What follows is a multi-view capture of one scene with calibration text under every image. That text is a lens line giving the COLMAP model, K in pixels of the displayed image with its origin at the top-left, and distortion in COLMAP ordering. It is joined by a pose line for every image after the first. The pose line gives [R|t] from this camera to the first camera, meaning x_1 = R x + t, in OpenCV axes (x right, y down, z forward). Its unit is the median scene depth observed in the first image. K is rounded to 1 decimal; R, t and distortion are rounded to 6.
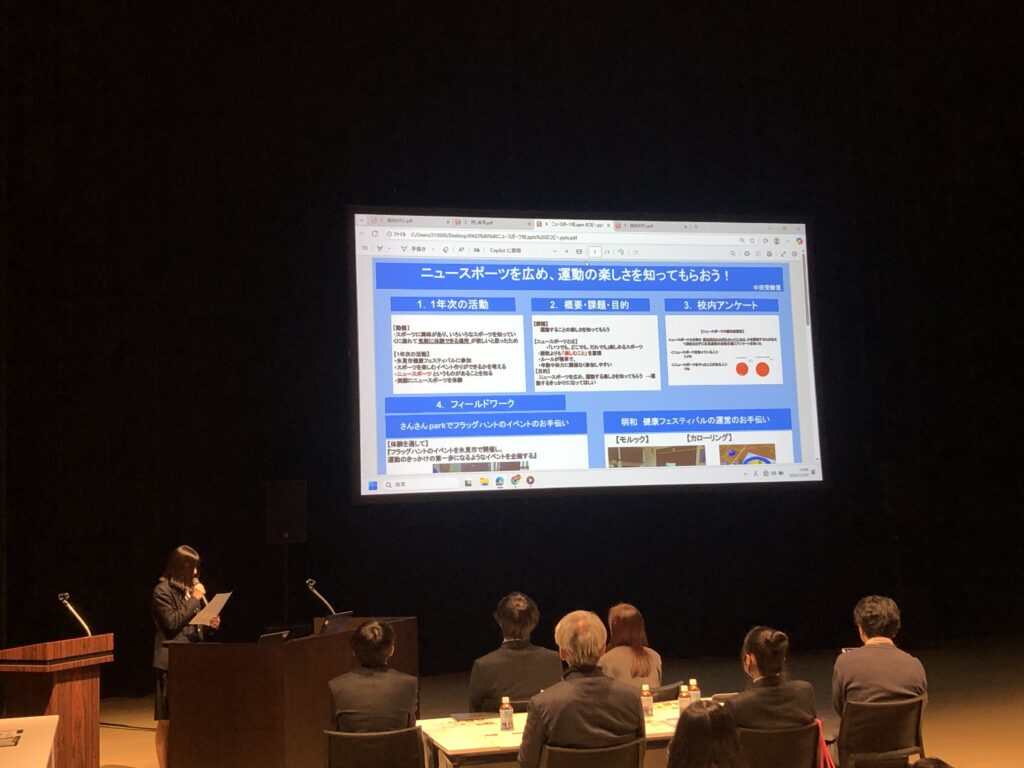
lens RADIAL K [[1329.2, 0, 512.0], [0, 1329.2, 384.0], [0, 0, 1]] dist [-0.026358, -0.036470]
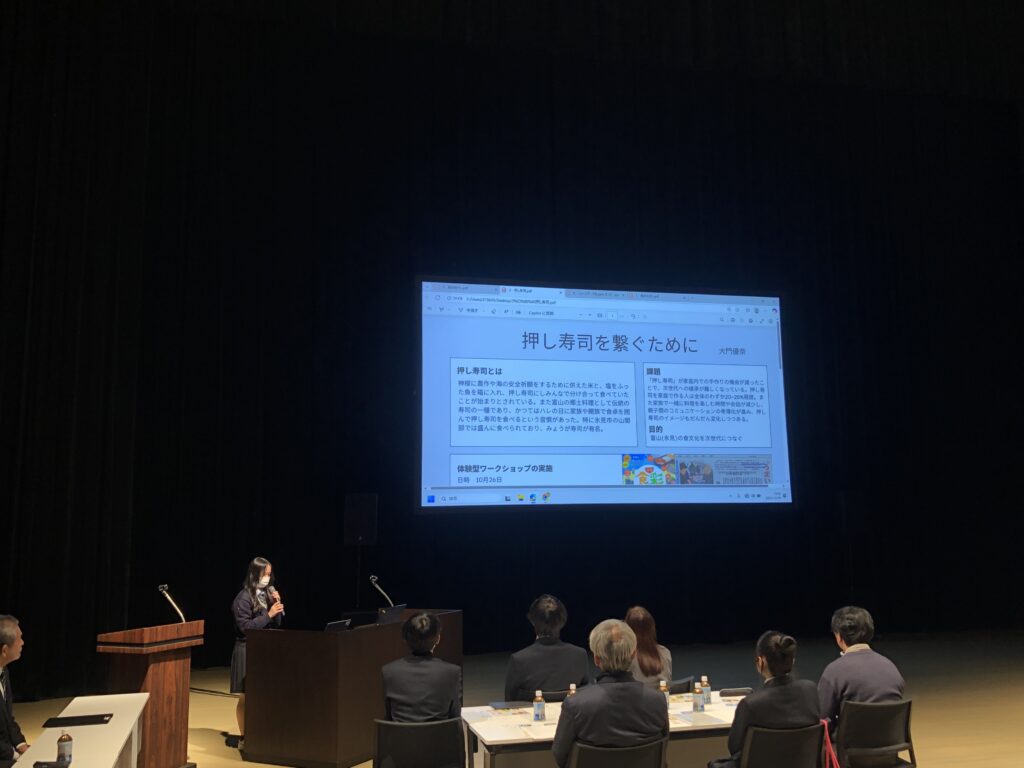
lens RADIAL K [[1000.8, 0, 528.8], [0, 1000.8, 385.2], [0, 0, 1]] dist [-0.011937, 0.023000]
pose [[0.999721, 0.019506, -0.013289, -0.005430], [-0.020014, 0.999028, -0.039275, 0.009422], [0.012510, 0.039530, 0.999140, 0.113970]]
